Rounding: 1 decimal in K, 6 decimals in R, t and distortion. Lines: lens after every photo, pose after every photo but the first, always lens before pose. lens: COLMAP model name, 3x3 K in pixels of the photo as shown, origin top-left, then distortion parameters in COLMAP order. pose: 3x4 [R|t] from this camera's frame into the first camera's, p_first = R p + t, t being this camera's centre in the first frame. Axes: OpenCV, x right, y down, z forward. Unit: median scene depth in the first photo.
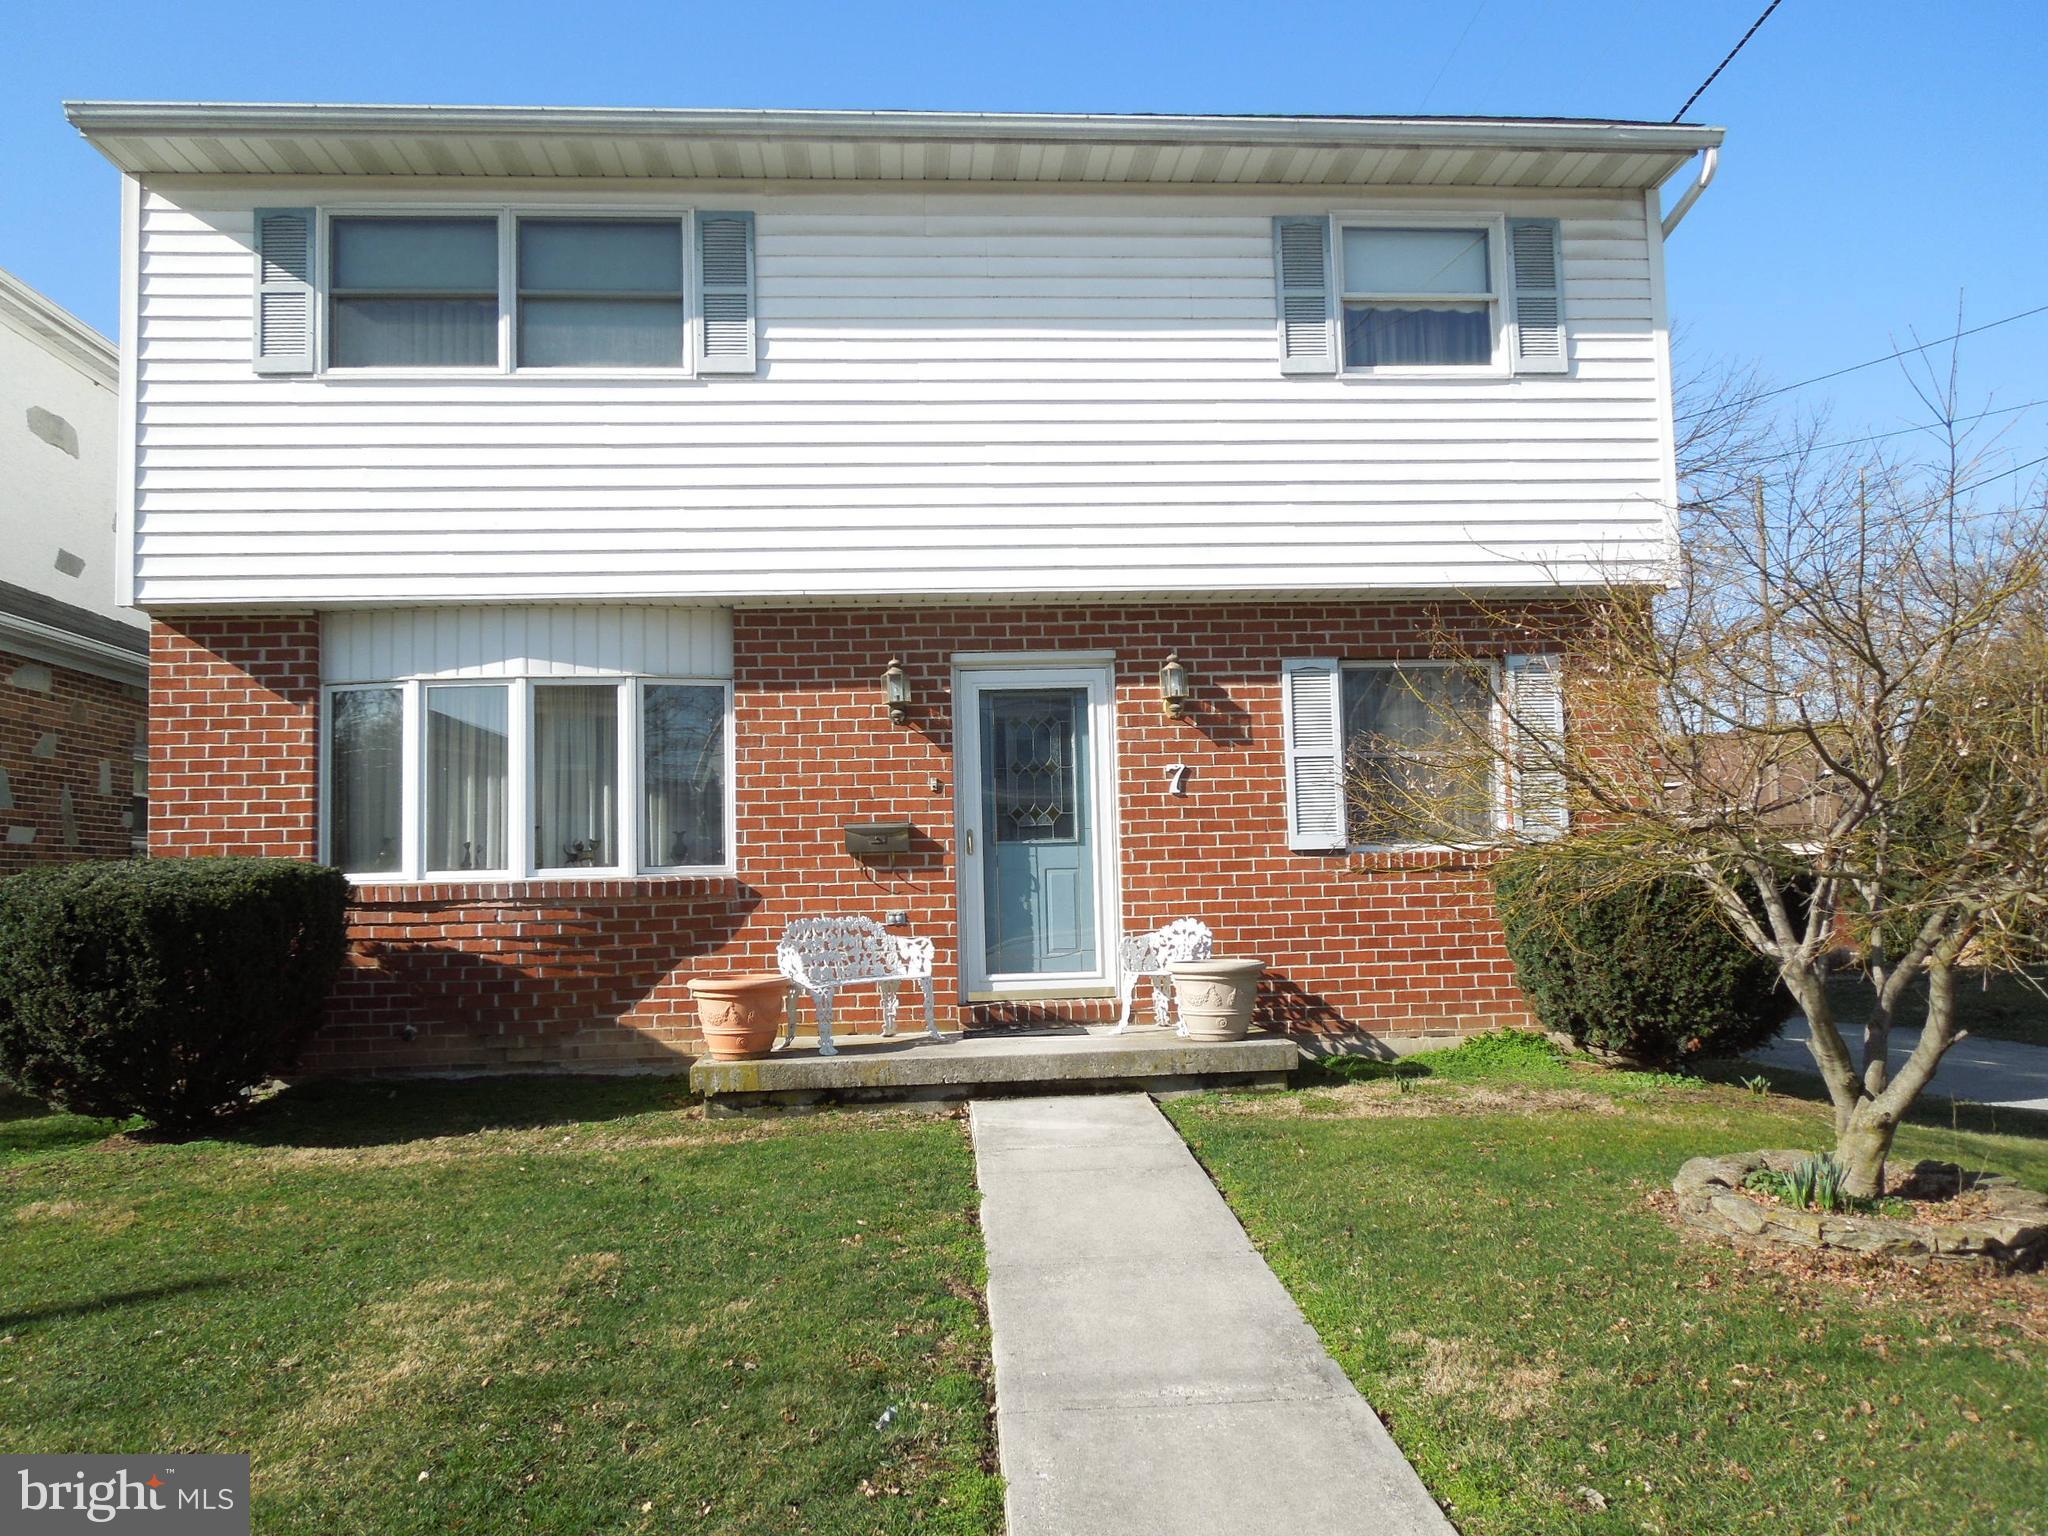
lens RADIAL K [[1551.7, 0, 1024.0], [0, 1551.7, 768.0], [0, 0, 1]] dist [-0.000346, -0.006186]
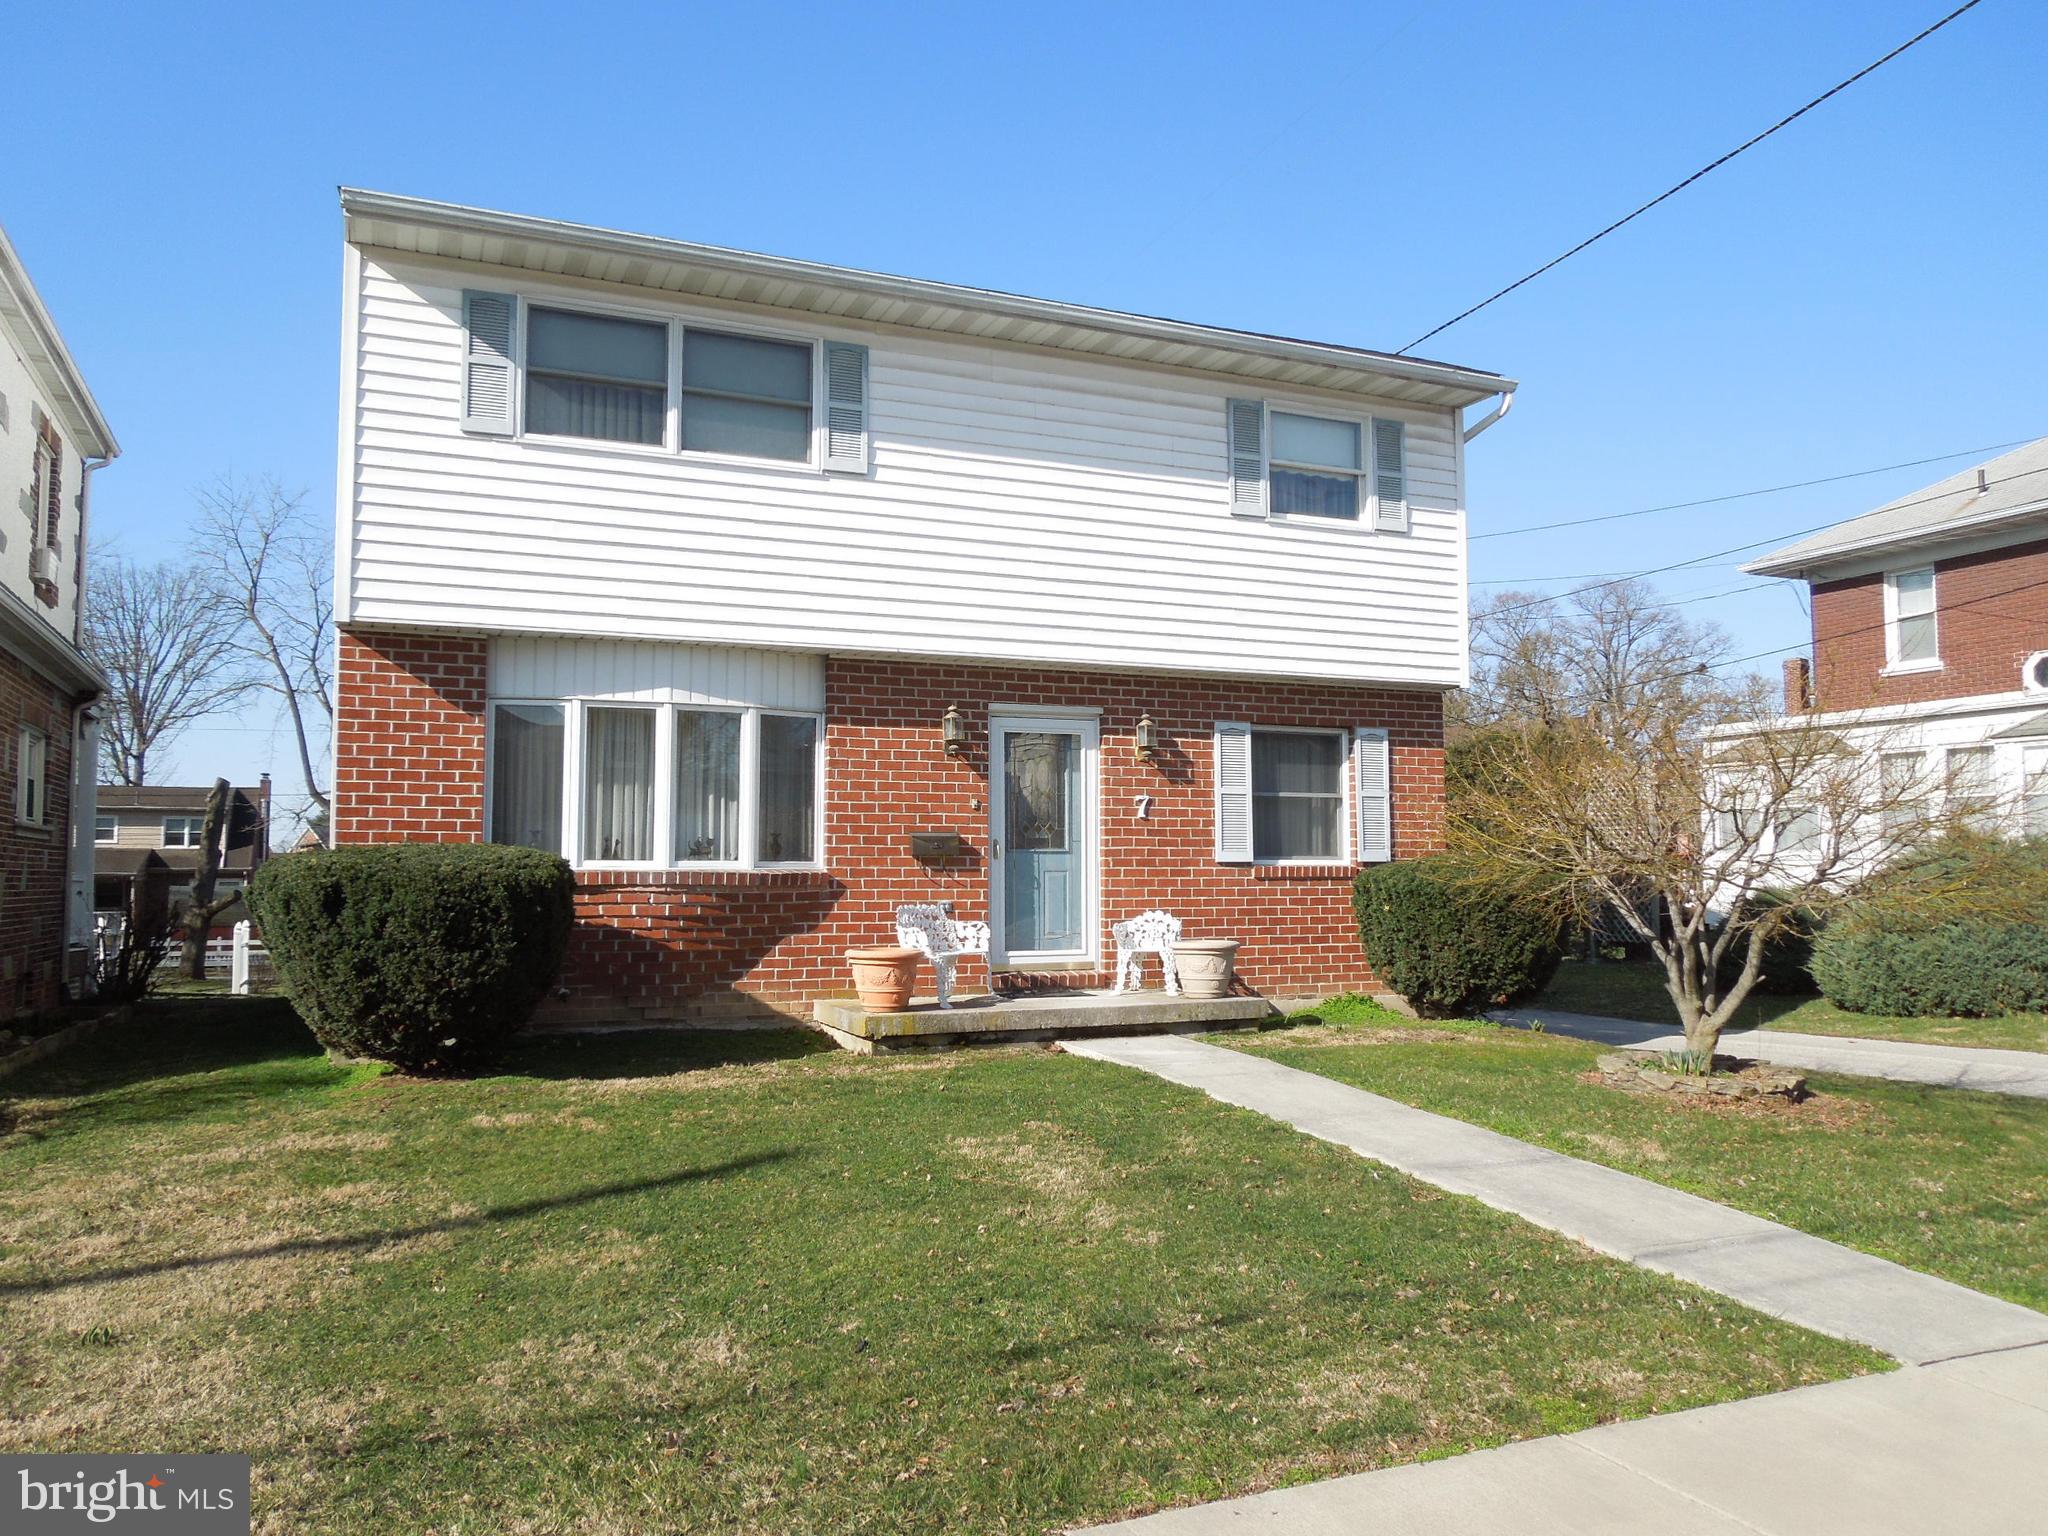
lens RADIAL K [[1551.7, 0, 1024.0], [0, 1551.7, 768.0], [0, 0, 1]] dist [-0.000346, -0.006186]
pose [[0.943544, 0.047616, 0.327806, -0.451412], [-0.046756, 0.998851, -0.010510, -0.007621], [-0.327930, -0.005410, 0.944687, -0.238222]]
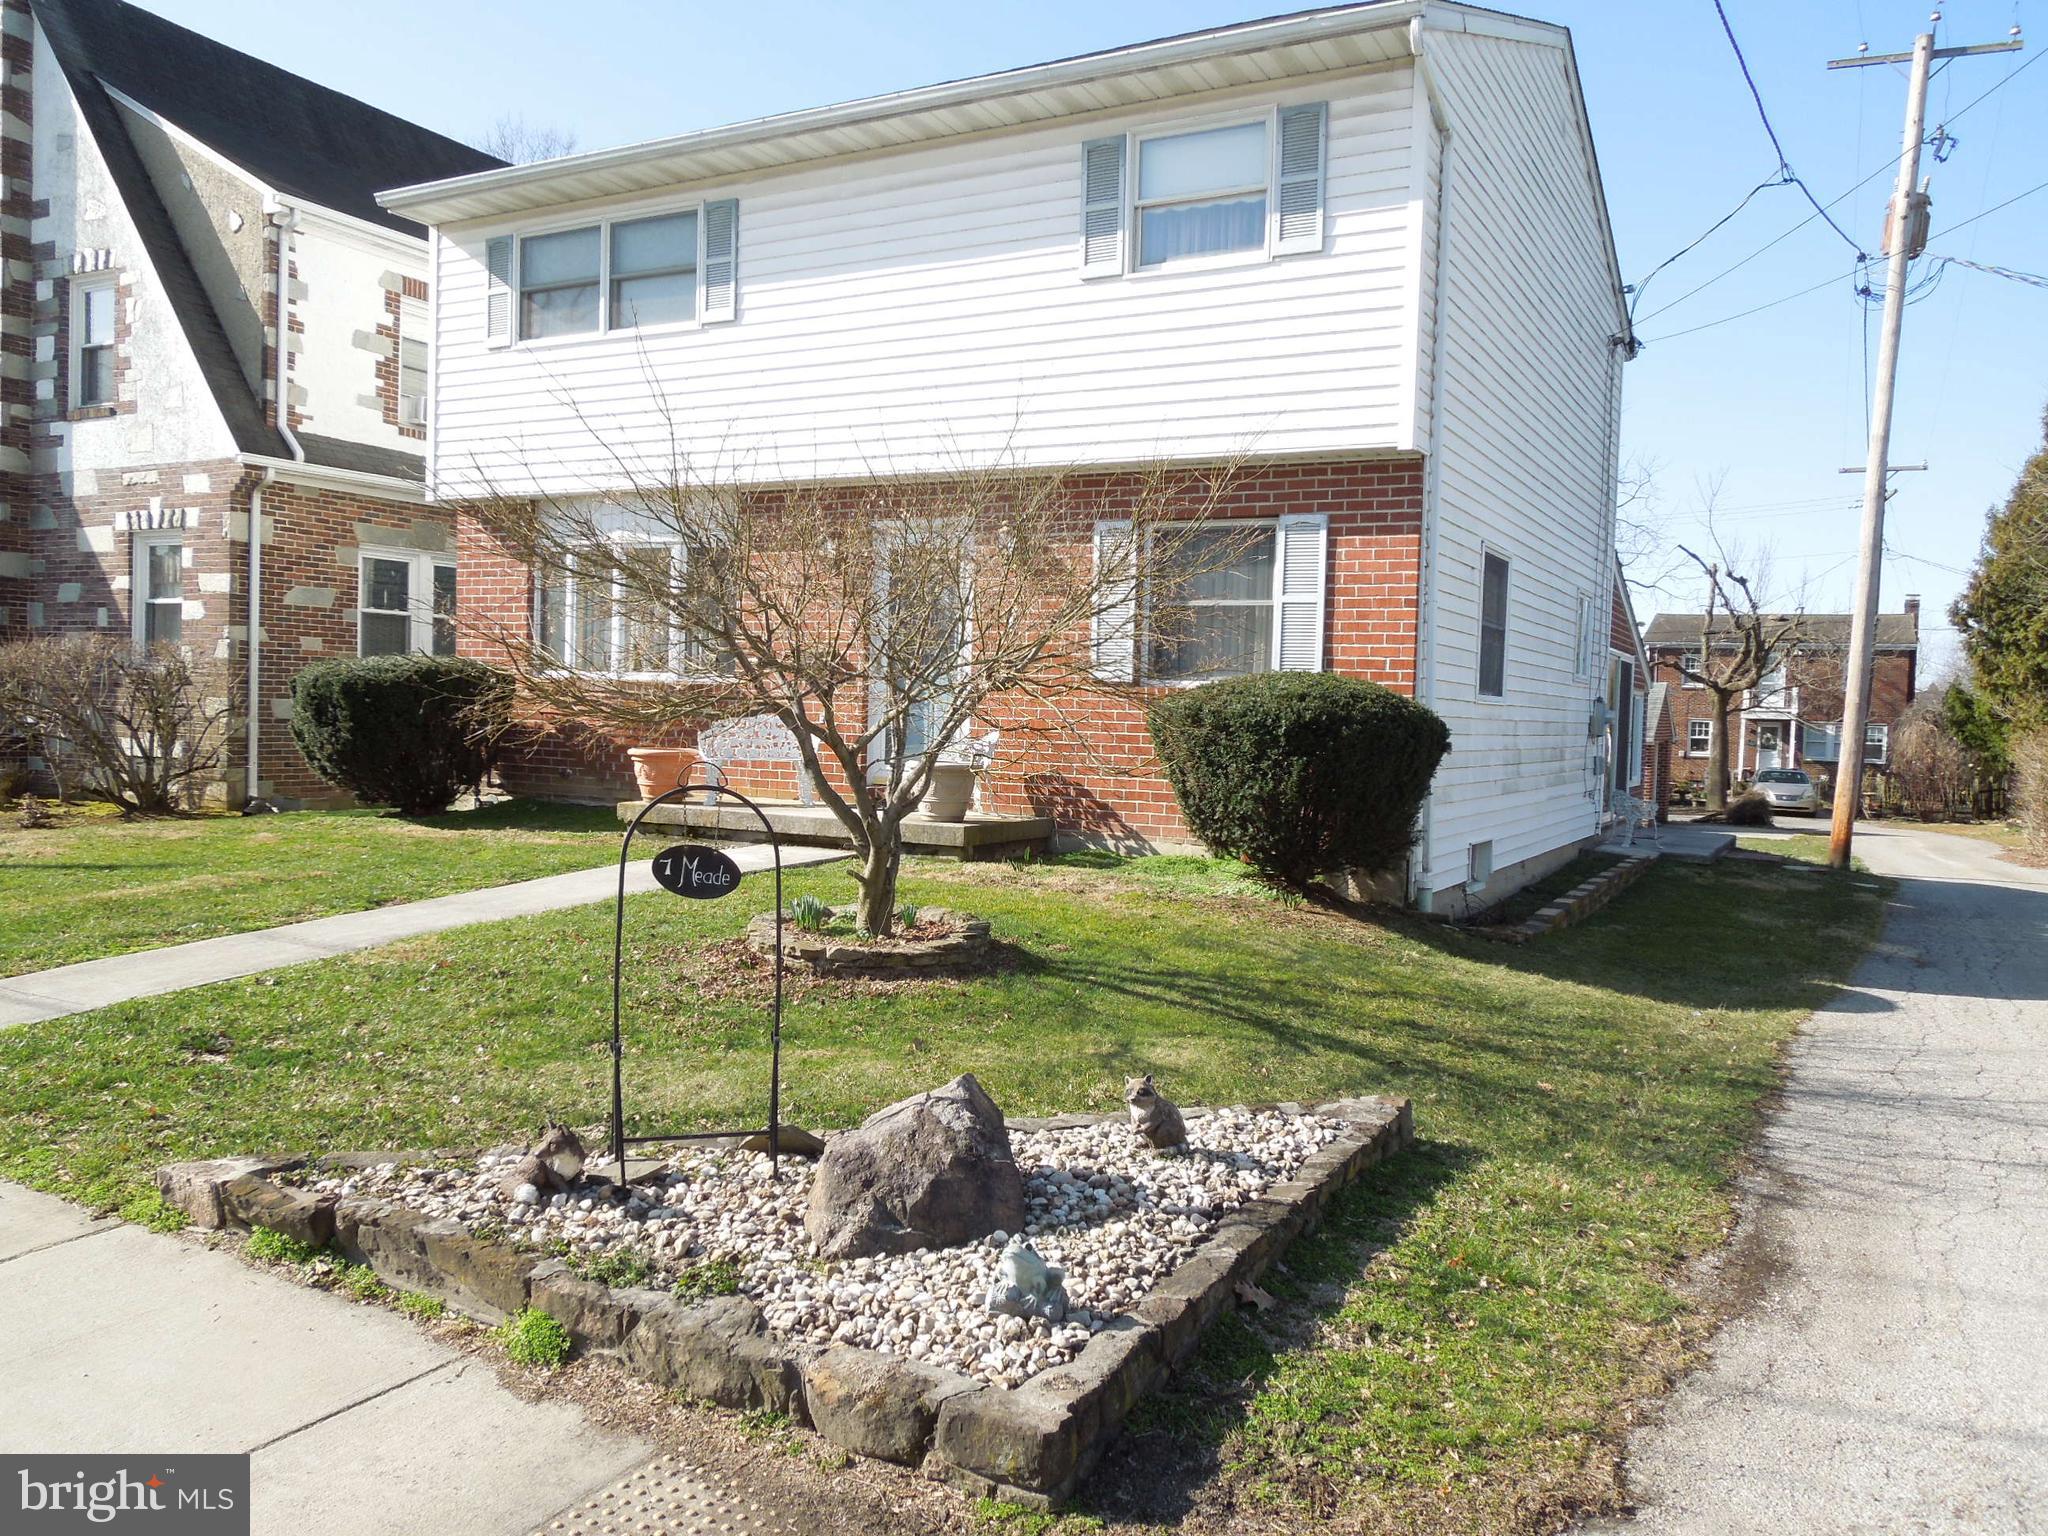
lens RADIAL K [[1555.5, 0, 1024.0], [0, 1555.5, 768.0], [0, 0, 1]] dist [-0.006108, 0.006886]
pose [[0.837324, 0.072017, -0.541942, 0.814523], [-0.011345, 0.993361, 0.114476, -0.019178], [0.546589, -0.089706, 0.832583, -0.047814]]
